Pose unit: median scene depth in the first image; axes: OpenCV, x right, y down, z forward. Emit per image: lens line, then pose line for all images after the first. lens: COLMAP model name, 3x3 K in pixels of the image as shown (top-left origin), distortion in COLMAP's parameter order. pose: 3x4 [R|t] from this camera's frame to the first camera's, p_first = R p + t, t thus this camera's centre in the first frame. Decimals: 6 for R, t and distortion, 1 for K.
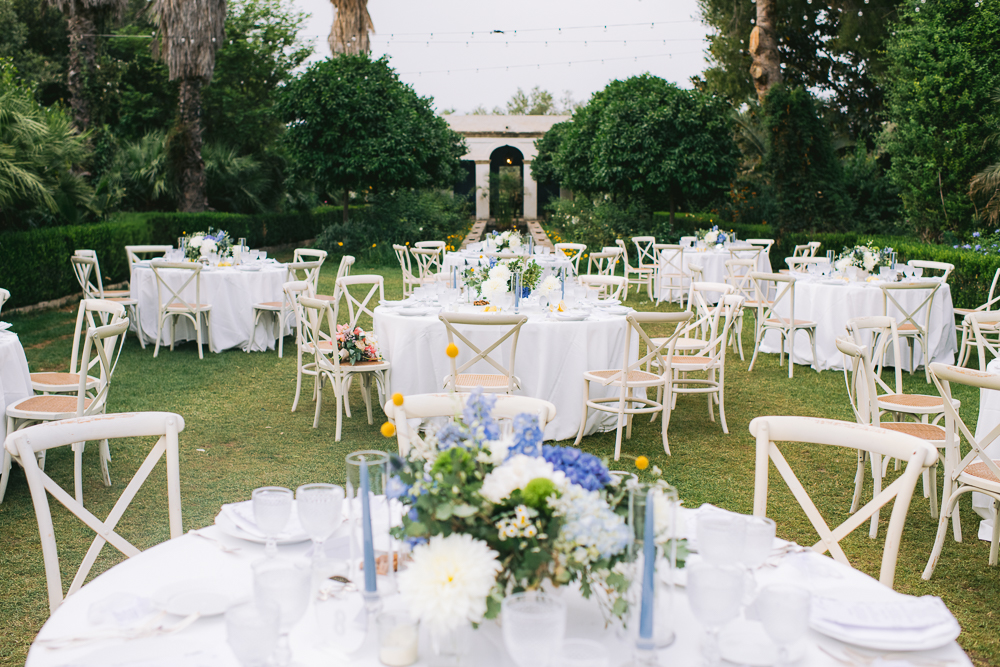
lens RADIAL K [[1000.9, 0, 497.9], [0, 1000.9, 334.7], [0, 0, 1]] dist [-0.114640, 0.123047]
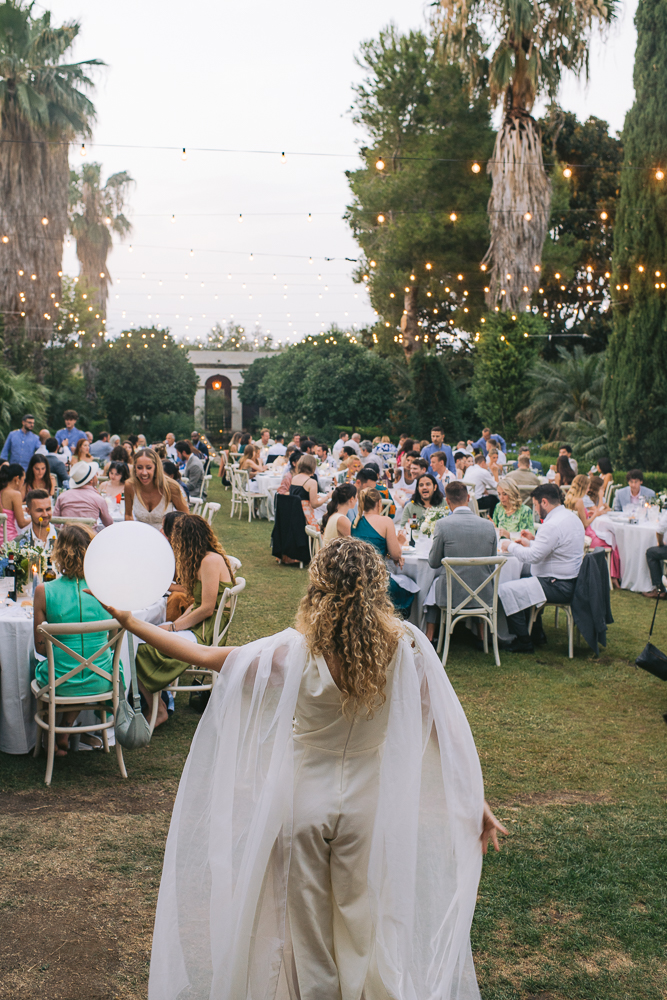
lens RADIAL K [[1000.9, 0, 334.7], [0, 1000.9, 486.9], [0, 0, 1]] dist [-0.114640, 0.123047]
pose [[0.984772, -0.008721, 0.173630, -0.134983], [0.018123, 0.998449, -0.052636, 0.050692], [-0.172902, 0.054981, 0.983403, -0.564564]]
